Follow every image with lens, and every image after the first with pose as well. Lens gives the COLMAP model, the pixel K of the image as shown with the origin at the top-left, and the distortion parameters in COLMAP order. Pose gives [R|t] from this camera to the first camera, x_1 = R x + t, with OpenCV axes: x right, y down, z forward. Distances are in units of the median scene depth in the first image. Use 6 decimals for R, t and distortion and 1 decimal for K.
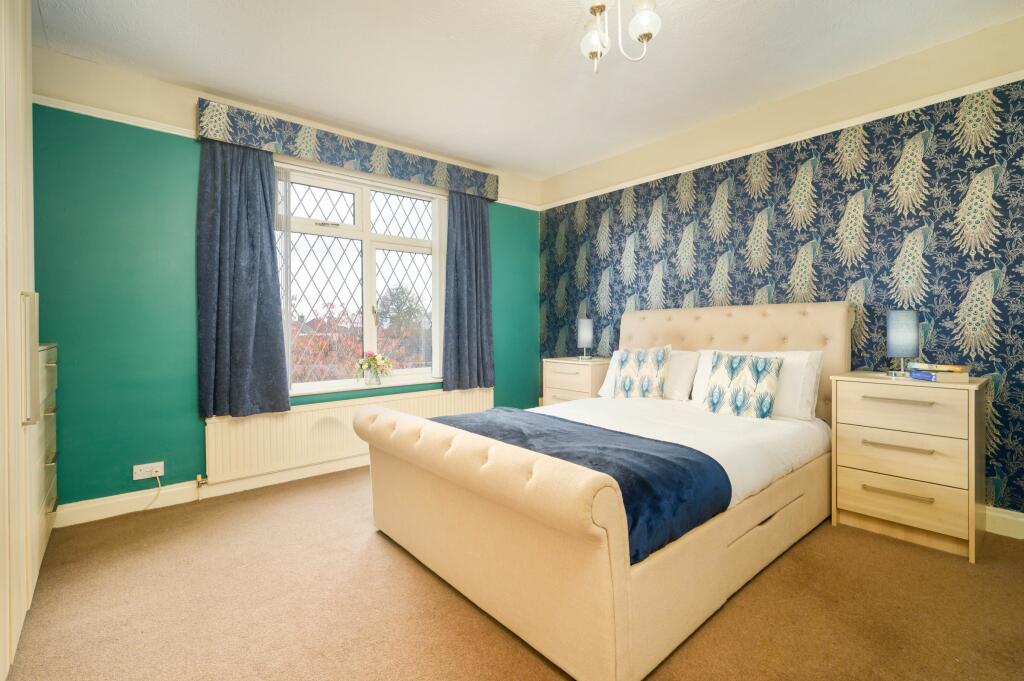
lens RADIAL K [[465.4, 0, 512.0], [0, 465.4, 340.5], [0, 0, 1]] dist [-0.002463, -0.000310]
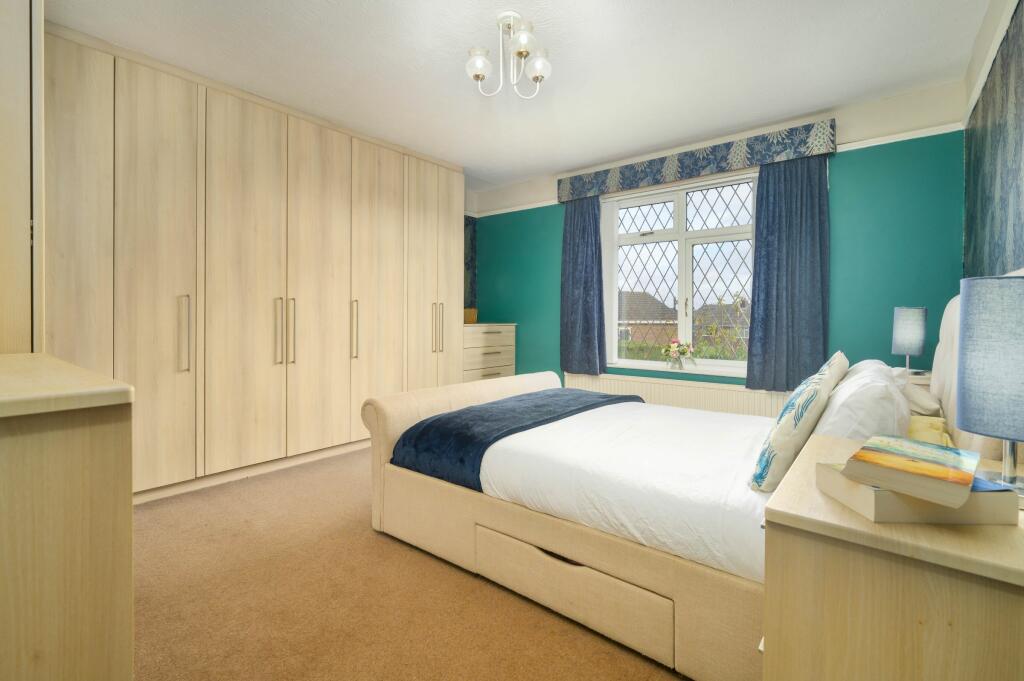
lens RADIAL K [[460.7, 0, 512.5], [0, 460.7, 322.2], [0, 0, 1]] dist [0.002229, 0.000423]
pose [[0.191552, 0.012162, -0.981407, 0.714309], [-0.037023, 0.999301, 0.005158, -0.008885], [0.980784, 0.035346, 0.191868, 0.414381]]
